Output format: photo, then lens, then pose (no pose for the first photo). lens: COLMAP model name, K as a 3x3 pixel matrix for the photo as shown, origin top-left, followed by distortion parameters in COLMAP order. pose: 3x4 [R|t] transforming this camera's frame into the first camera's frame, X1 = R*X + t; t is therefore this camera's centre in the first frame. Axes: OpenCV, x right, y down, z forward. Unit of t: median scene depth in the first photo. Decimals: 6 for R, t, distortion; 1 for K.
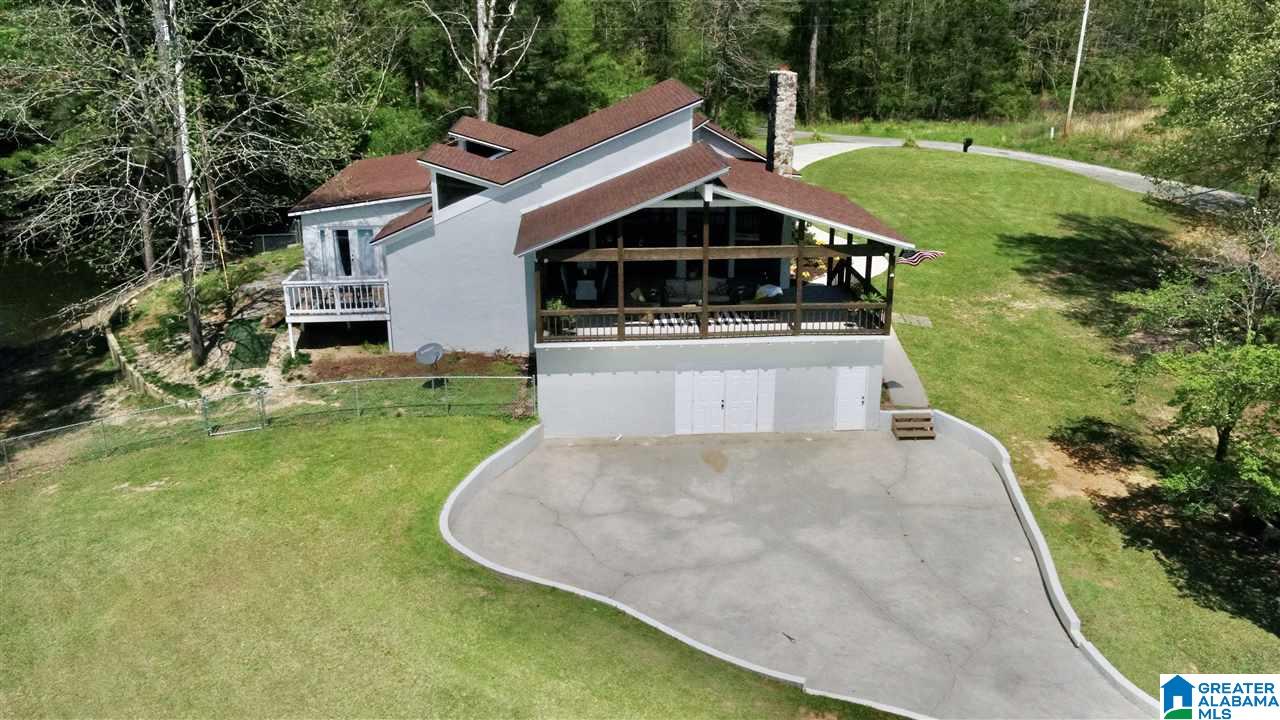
lens RADIAL K [[1097.6, 0, 641.1], [0, 1097.6, 362.0], [0, 0, 1]] dist [-0.003109, -0.004518]
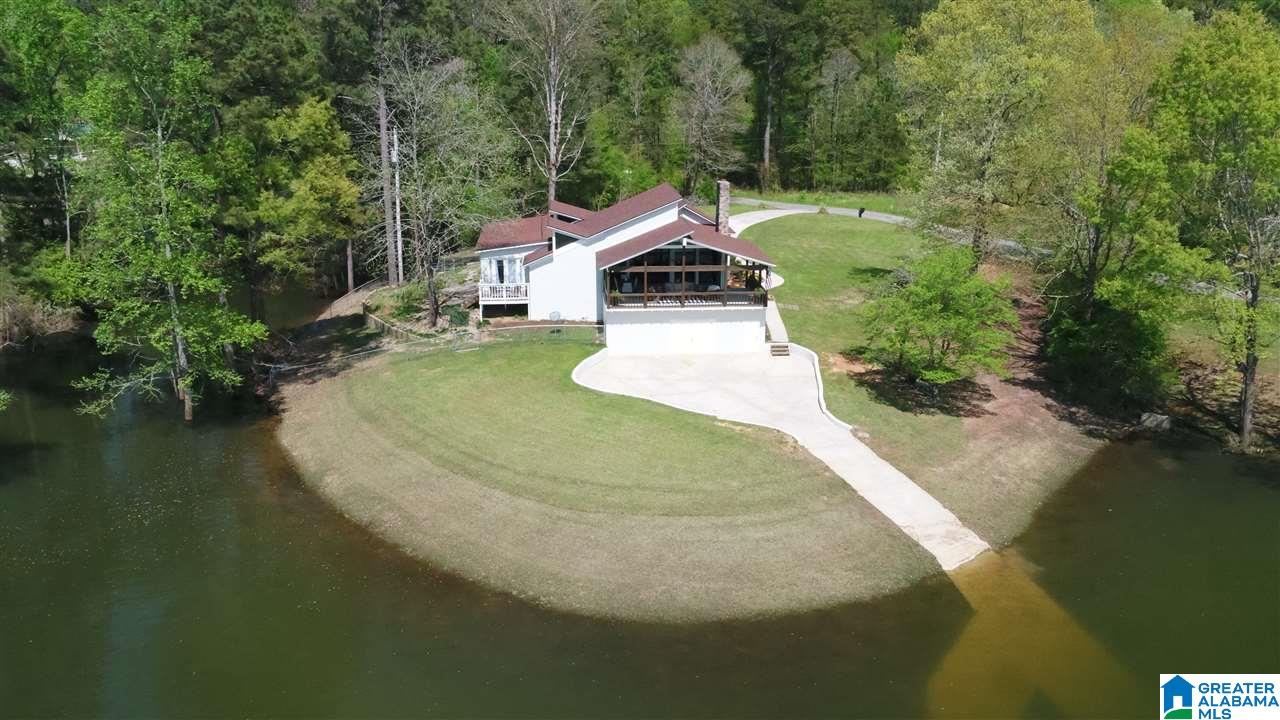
lens RADIAL K [[1097.6, 0, 639.0], [0, 1097.6, 360.2], [0, 0, 1]] dist [-0.003109, -0.004518]
pose [[0.999928, 0.002443, 0.011763, -0.048084], [-0.001871, 0.998826, -0.048404, 0.163709], [-0.011867, 0.048379, 0.998759, -1.023088]]
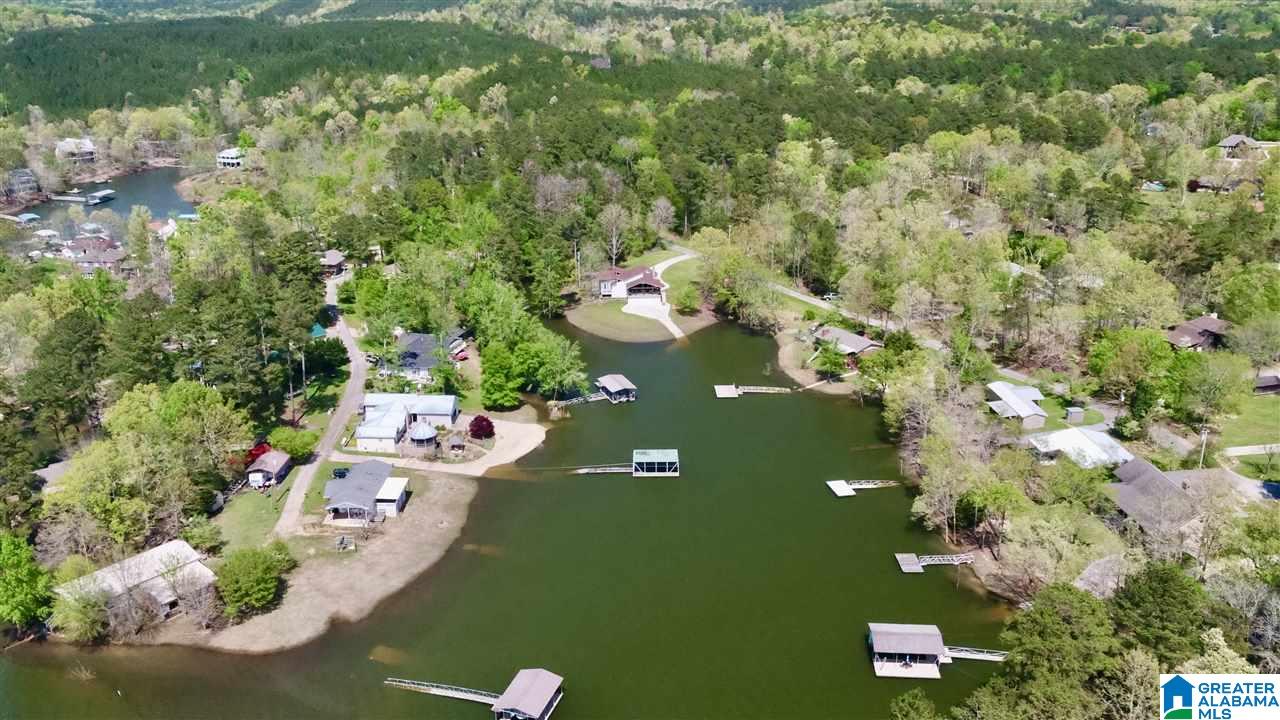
lens RADIAL K [[1097.6, 0, 640.1], [0, 1097.6, 359.9], [0, 0, 1]] dist [-0.003109, -0.004518]
pose [[0.999908, -0.003510, -0.013121, 0.141489], [0.003807, 0.999735, 0.022718, 0.319469], [0.013038, -0.022766, 0.999656, -8.580056]]
